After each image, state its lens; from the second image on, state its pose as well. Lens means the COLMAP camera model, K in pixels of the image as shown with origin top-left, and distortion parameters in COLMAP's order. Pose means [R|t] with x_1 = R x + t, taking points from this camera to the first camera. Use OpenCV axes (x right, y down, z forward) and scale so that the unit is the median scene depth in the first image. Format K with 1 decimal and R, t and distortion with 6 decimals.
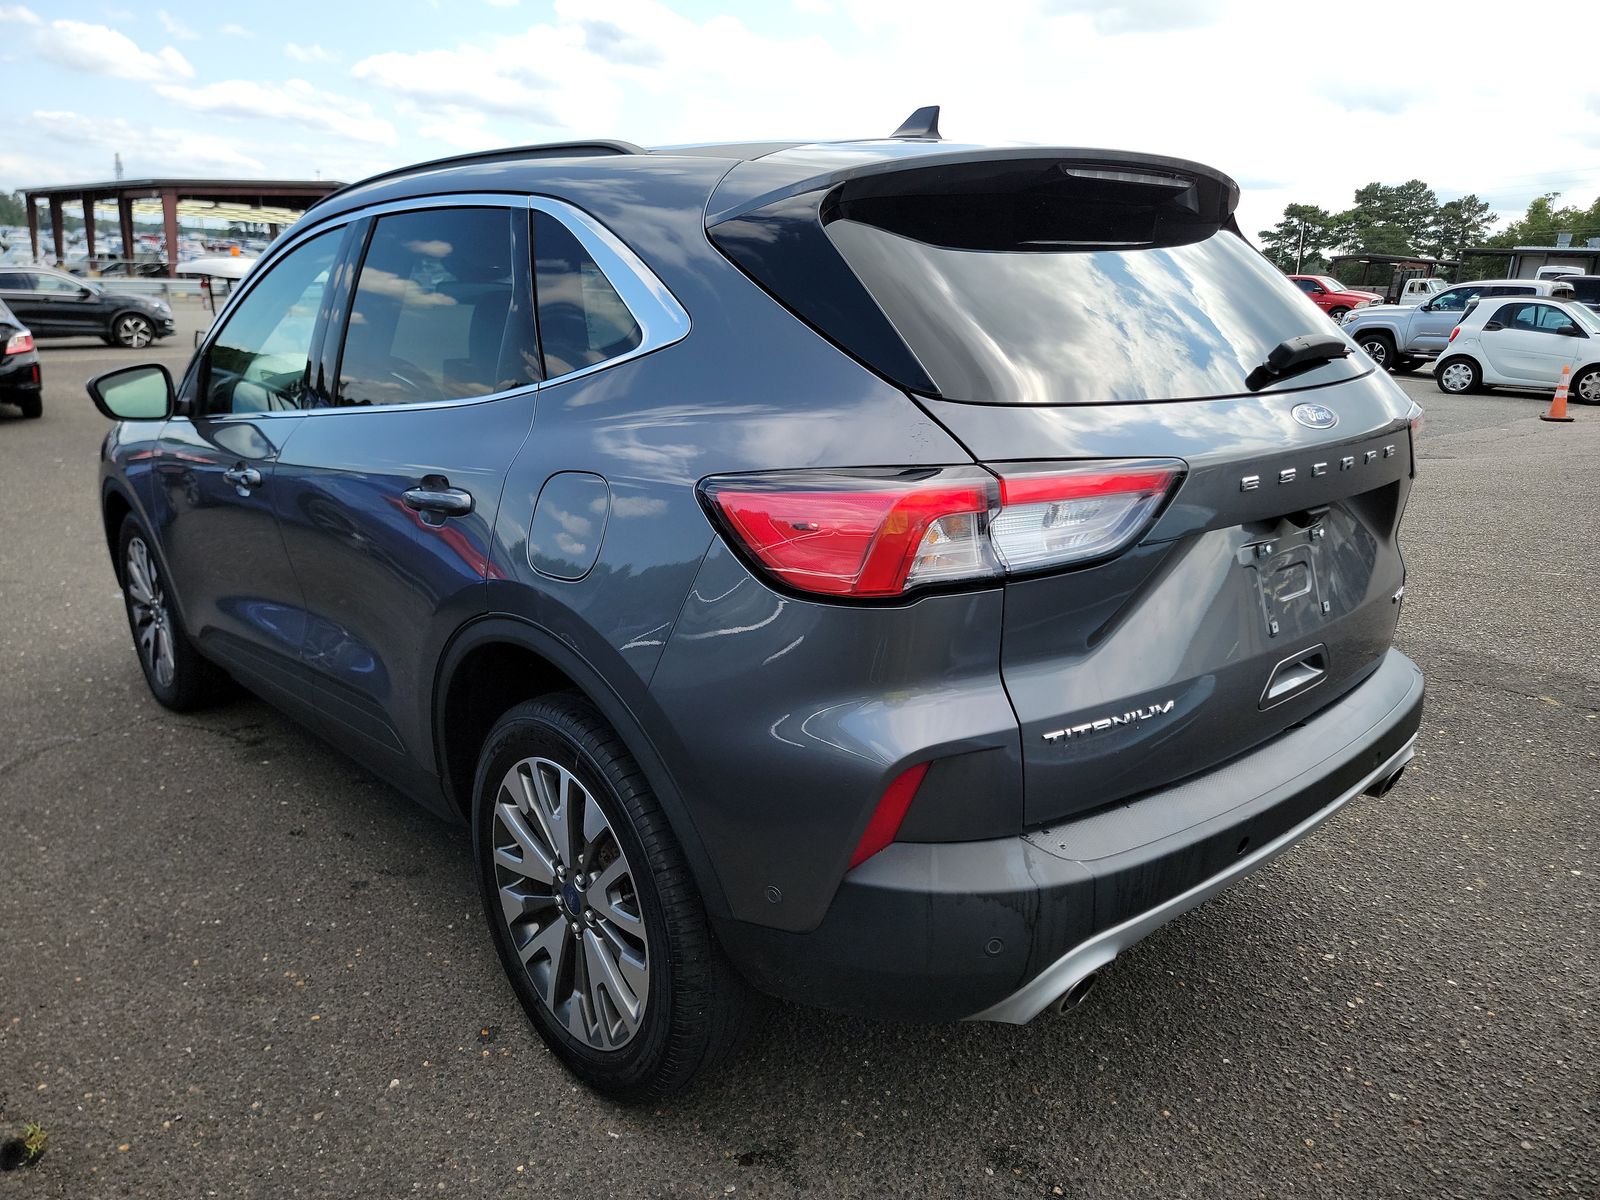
lens RADIAL K [[1120.0, 0, 800.0], [0, 1120.0, 600.0], [0, 0, 1]] dist [-0.006611, -0.002262]
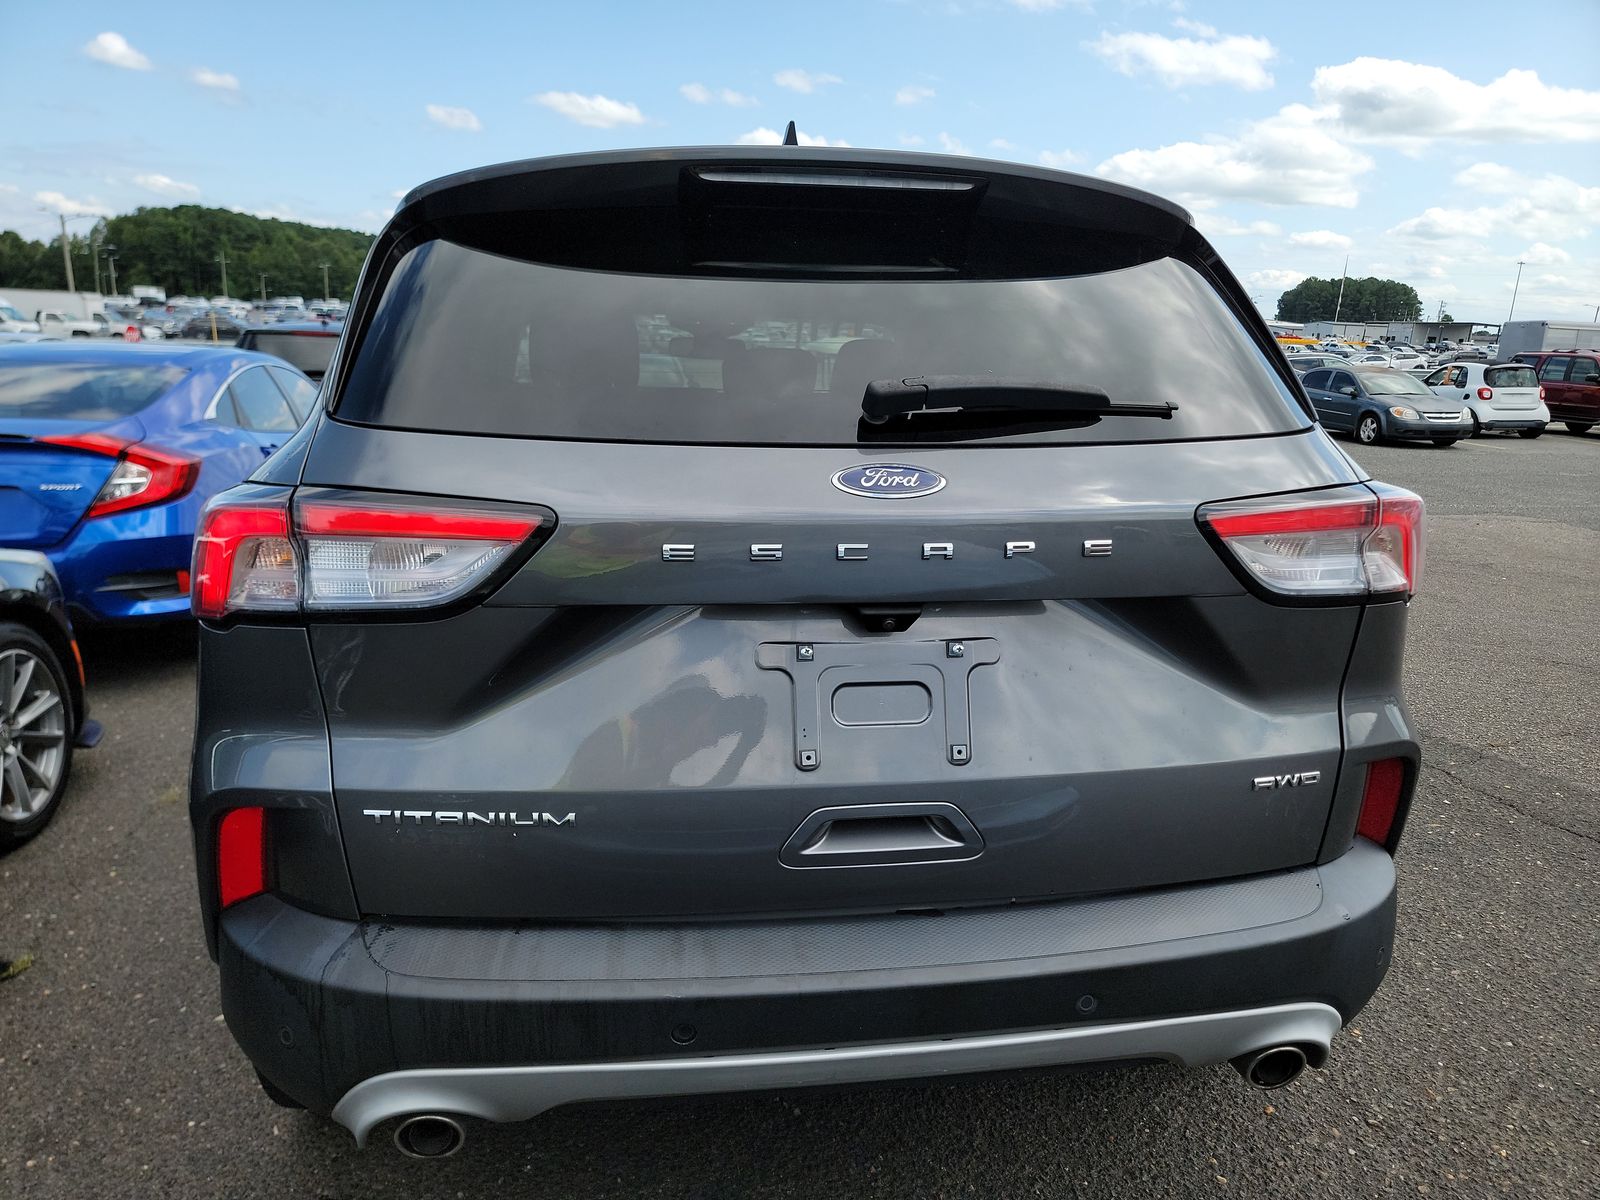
lens RADIAL K [[1120.0, 0, 800.0], [0, 1120.0, 600.0], [0, 0, 1]] dist [-0.006611, -0.002262]
pose [[0.823737, 0.106627, -0.556855, 0.922480], [-0.145564, 0.989008, -0.025952, -0.061339], [0.547967, 0.102435, 0.830204, 0.449391]]
